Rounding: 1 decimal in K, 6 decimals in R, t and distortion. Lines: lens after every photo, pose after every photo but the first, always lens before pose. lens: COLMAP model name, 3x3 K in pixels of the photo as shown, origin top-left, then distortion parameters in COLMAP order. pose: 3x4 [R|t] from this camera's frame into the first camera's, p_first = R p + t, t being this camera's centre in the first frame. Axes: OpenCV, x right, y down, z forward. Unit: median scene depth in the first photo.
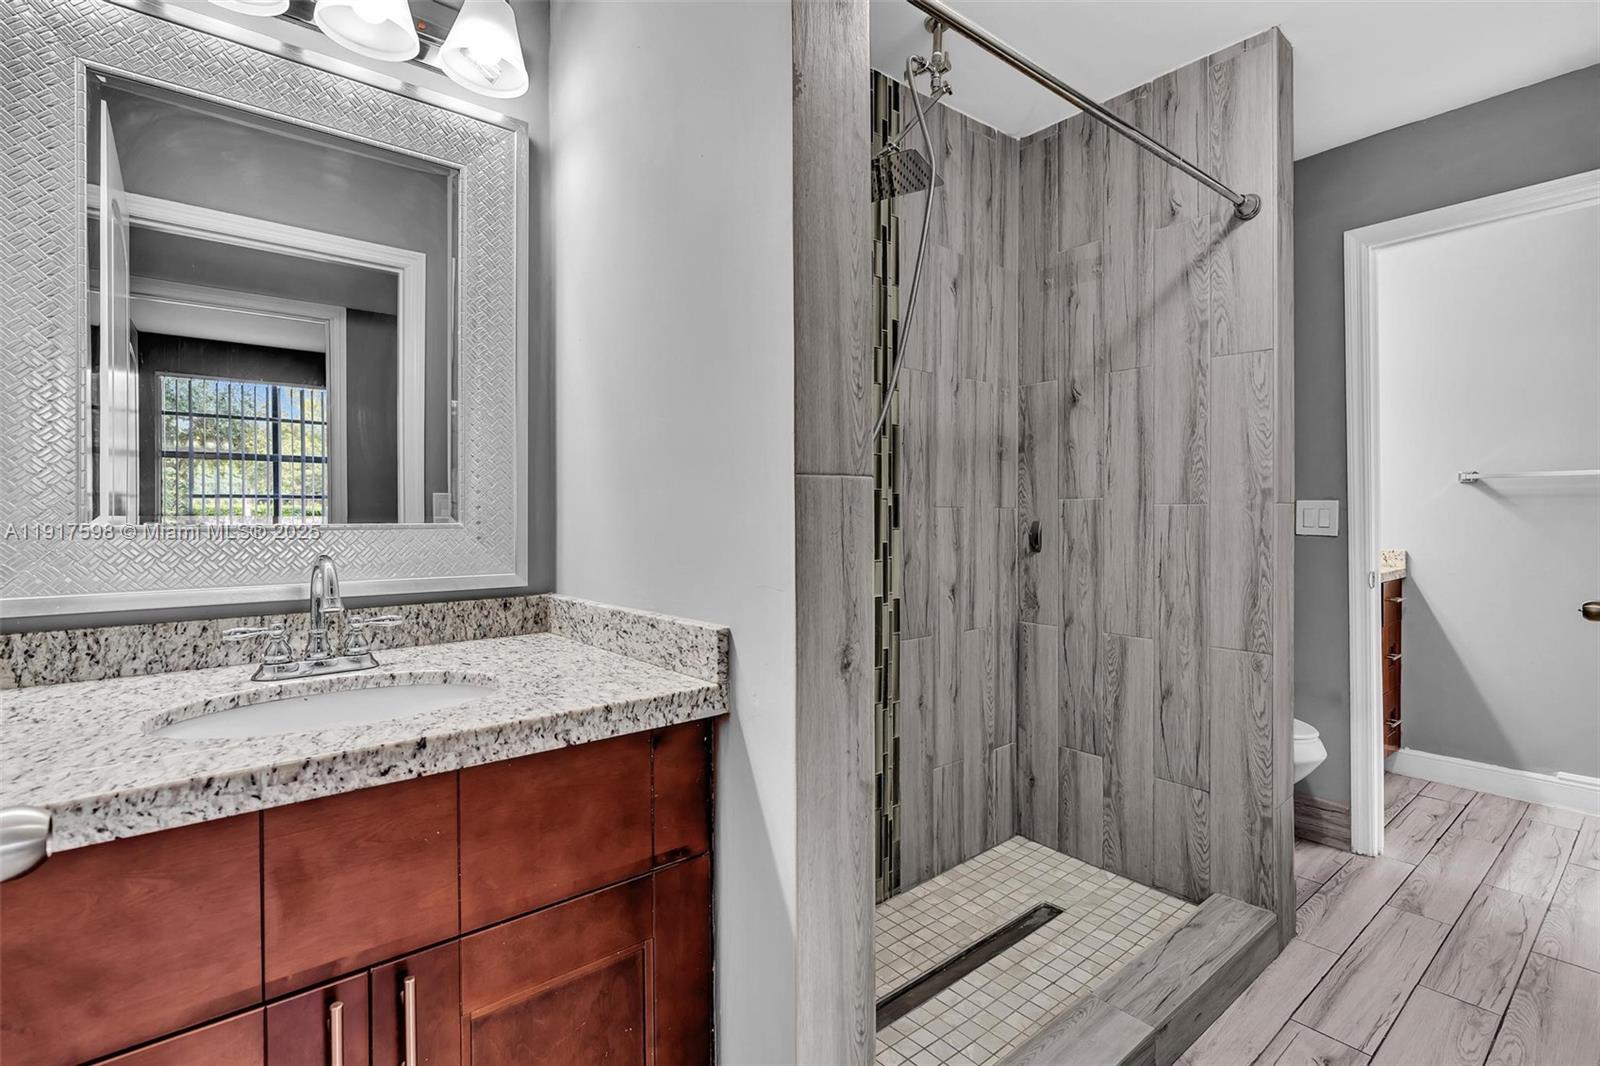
lens RADIAL K [[729.3, 0, 795.3], [0, 729.3, 501.0], [0, 0, 1]] dist [-0.006663, 0.001664]
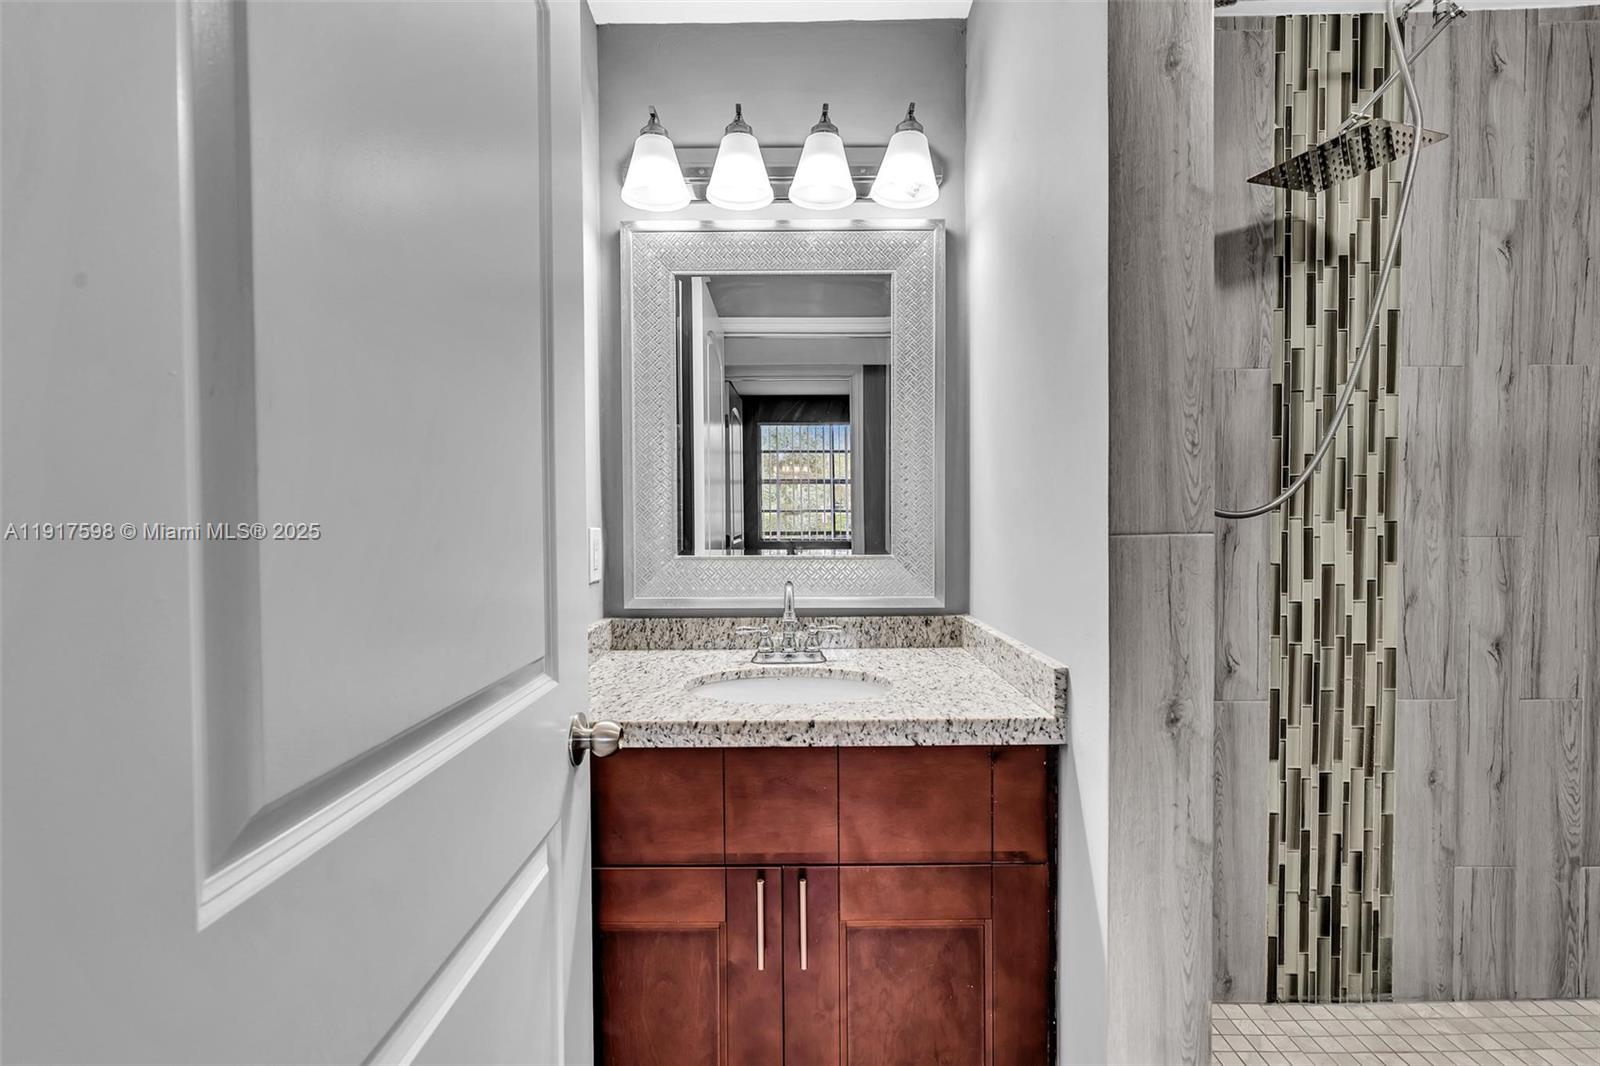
lens RADIAL K [[712.9, 0, 818.7], [0, 712.9, 513.7], [0, 0, 1]] dist [-0.003777, 0.002302]
pose [[0.790573, -0.001905, -0.612364, 0.283901], [0.009731, 0.999908, 0.009452, -0.076991], [0.612290, -0.013431, 0.790519, -0.087369]]
